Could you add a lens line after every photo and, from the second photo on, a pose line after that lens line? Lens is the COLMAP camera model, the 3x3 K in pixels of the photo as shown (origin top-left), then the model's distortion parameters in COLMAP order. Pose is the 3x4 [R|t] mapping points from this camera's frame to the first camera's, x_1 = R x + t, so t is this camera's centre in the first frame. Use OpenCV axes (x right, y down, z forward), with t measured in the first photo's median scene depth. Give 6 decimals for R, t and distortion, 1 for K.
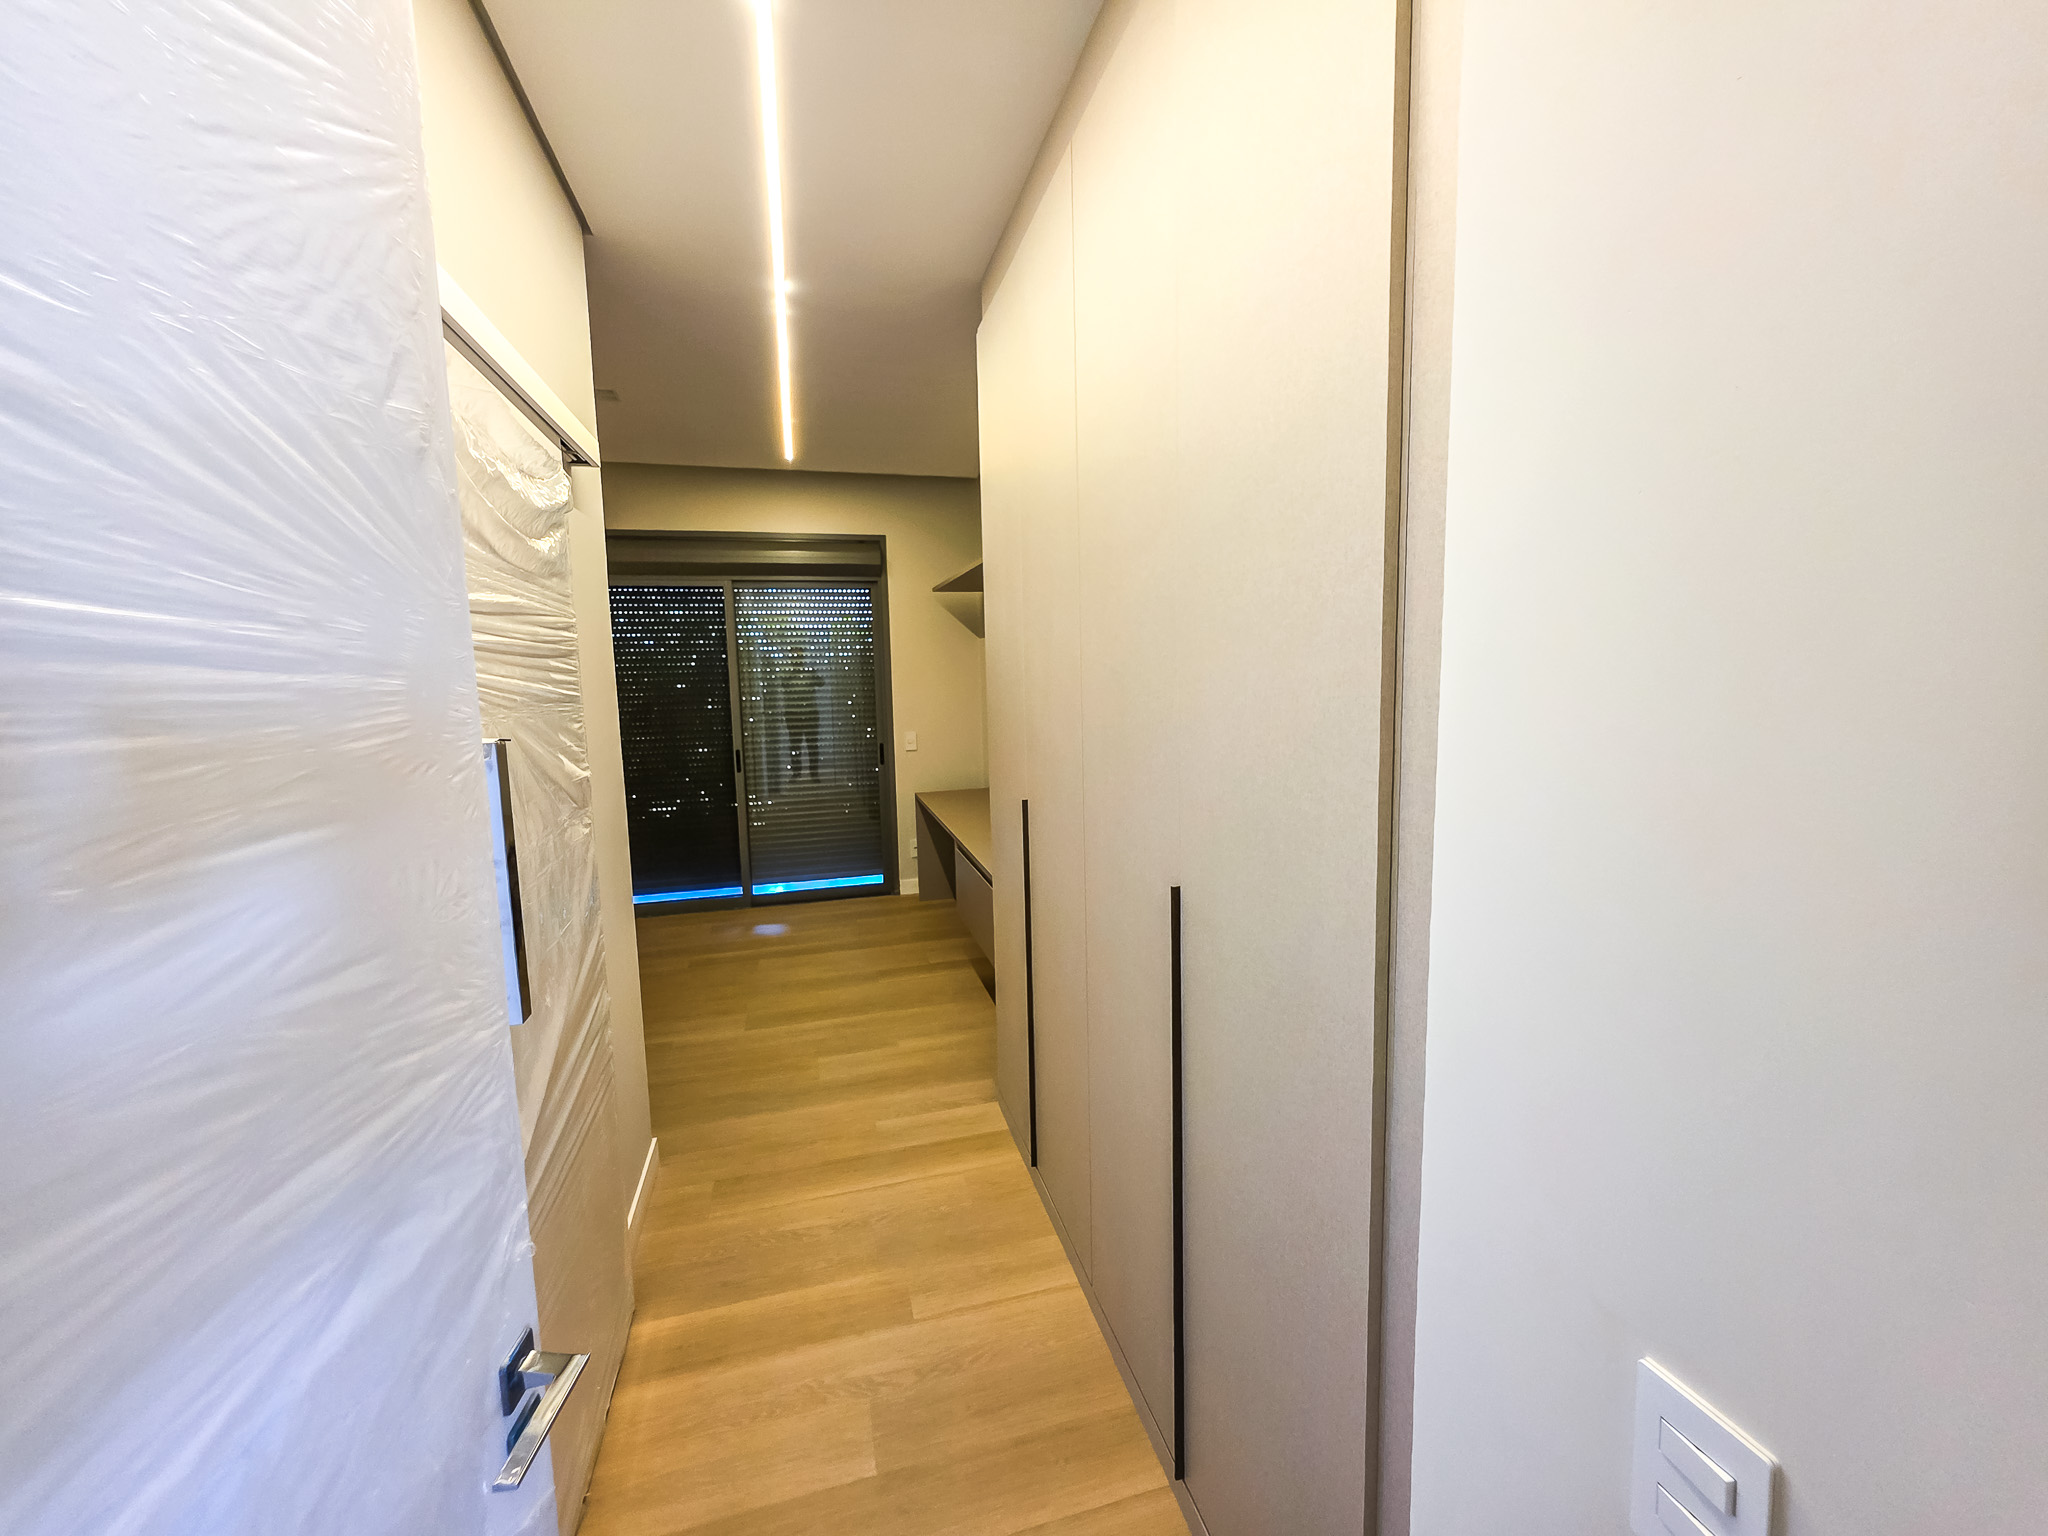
lens RADIAL K [[819.5, 0, 1024.0], [0, 819.5, 768.0], [0, 0, 1]] dist [-0.016586, 0.000107]
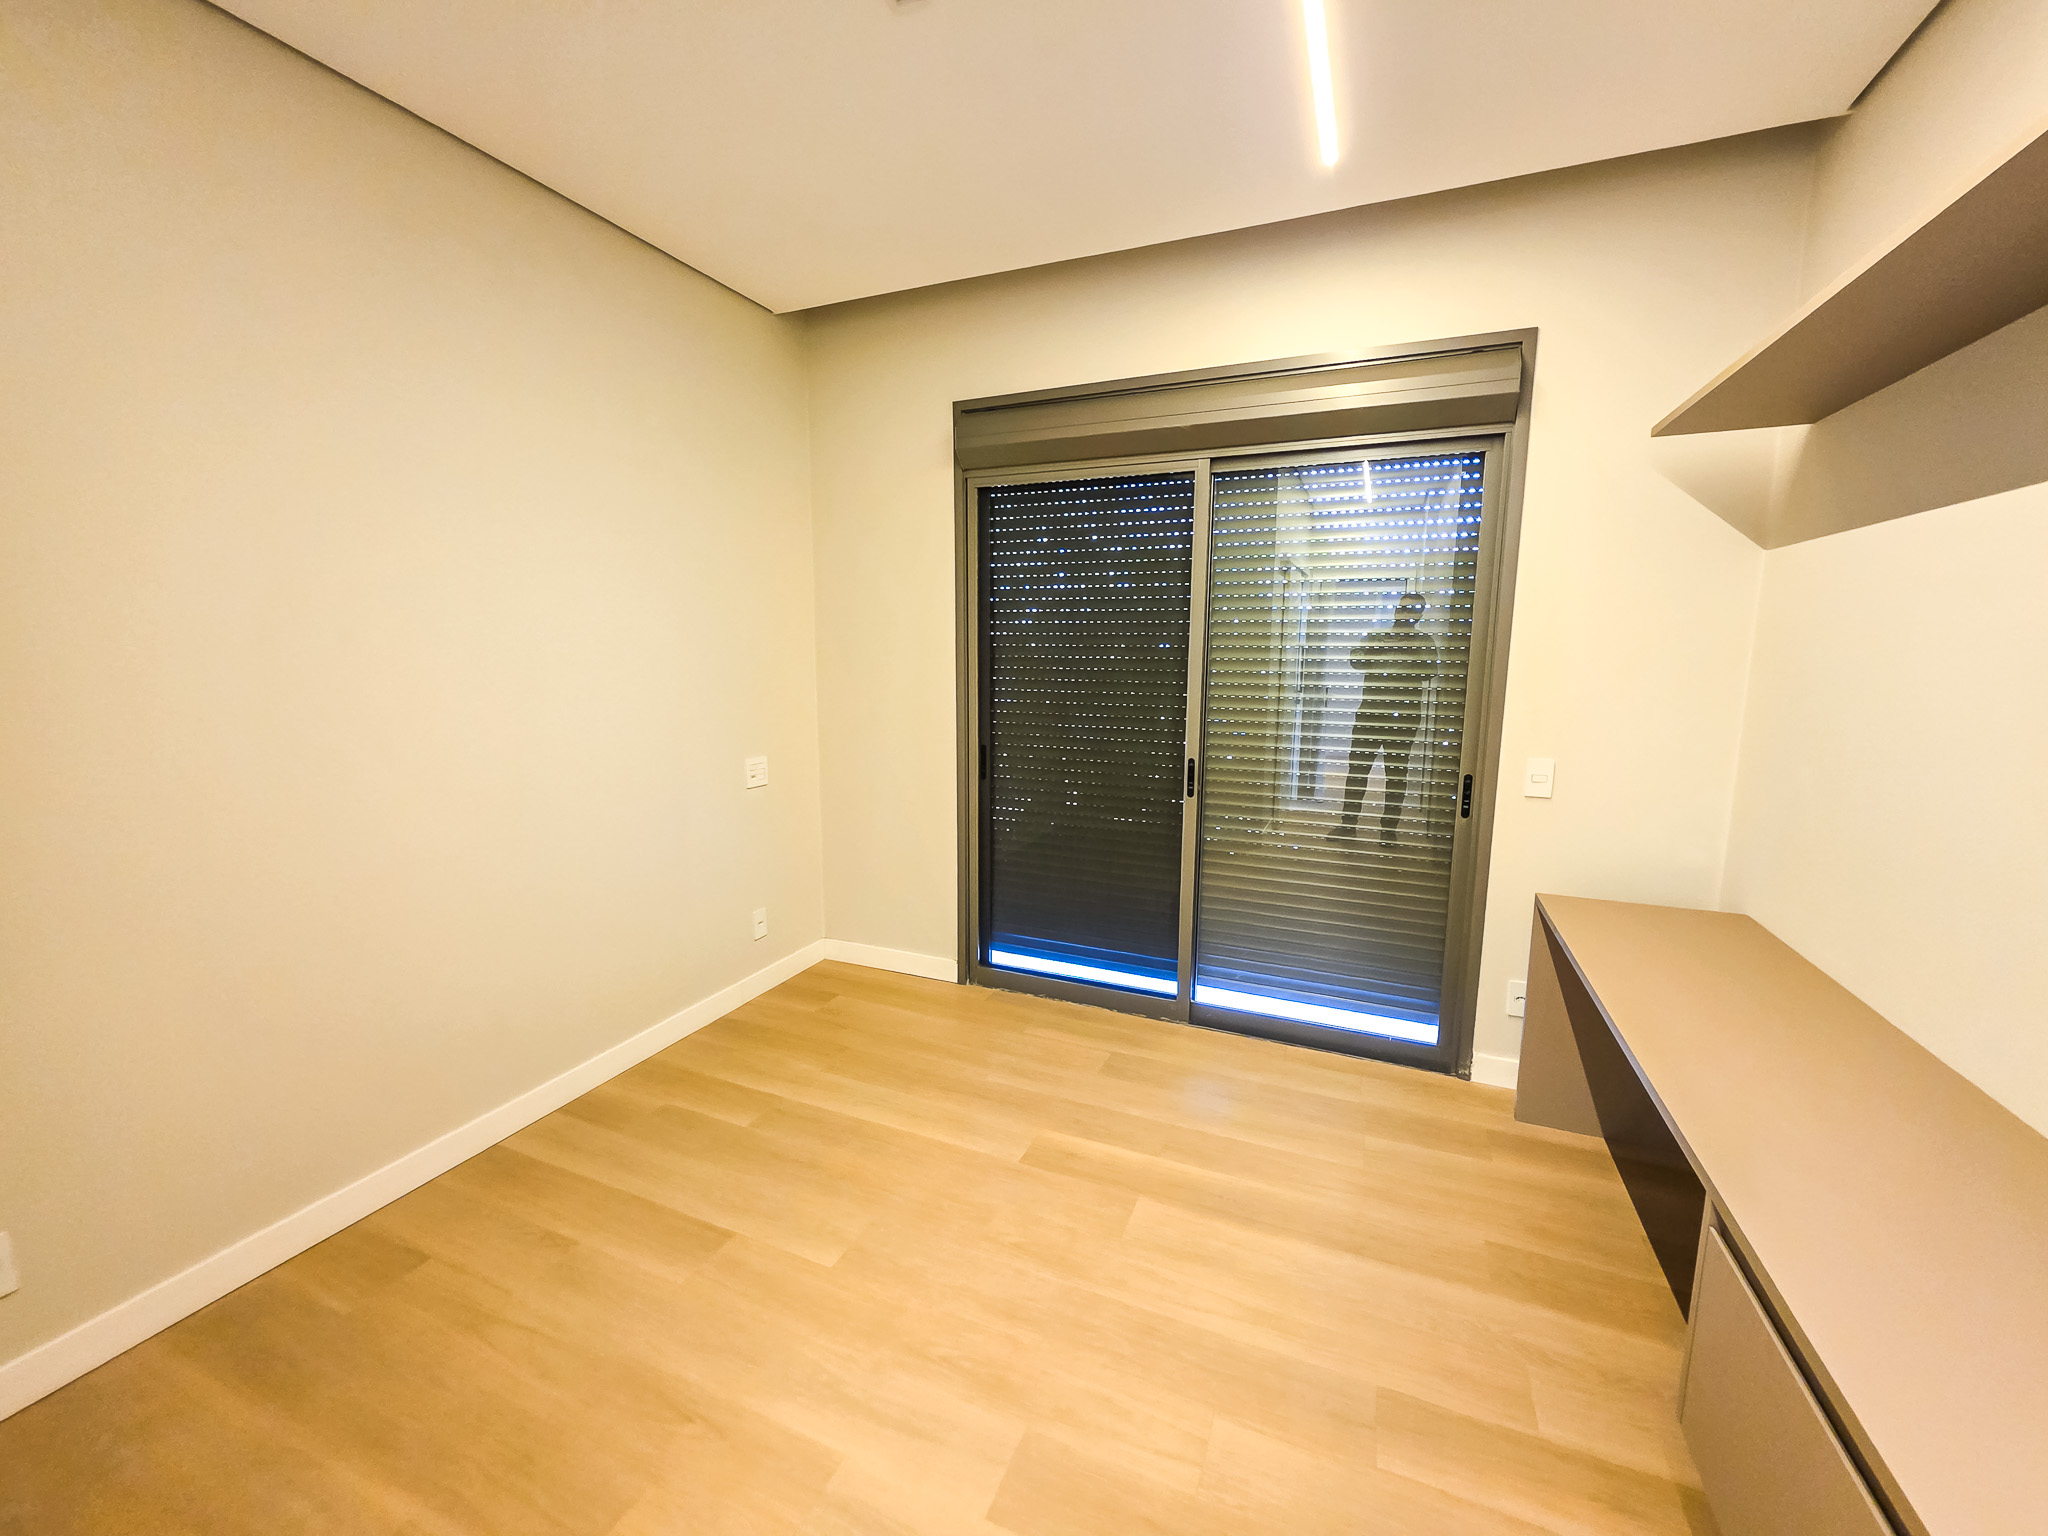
lens RADIAL K [[828.5, 0, 1020.6], [0, 828.5, 760.1], [0, 0, 1]] dist [0.003978, -0.000063]
pose [[0.779528, 0.114432, -0.615826, -0.080644], [-0.095984, 0.993381, 0.063090, -0.045542], [0.618970, 0.009929, 0.785352, 0.455678]]
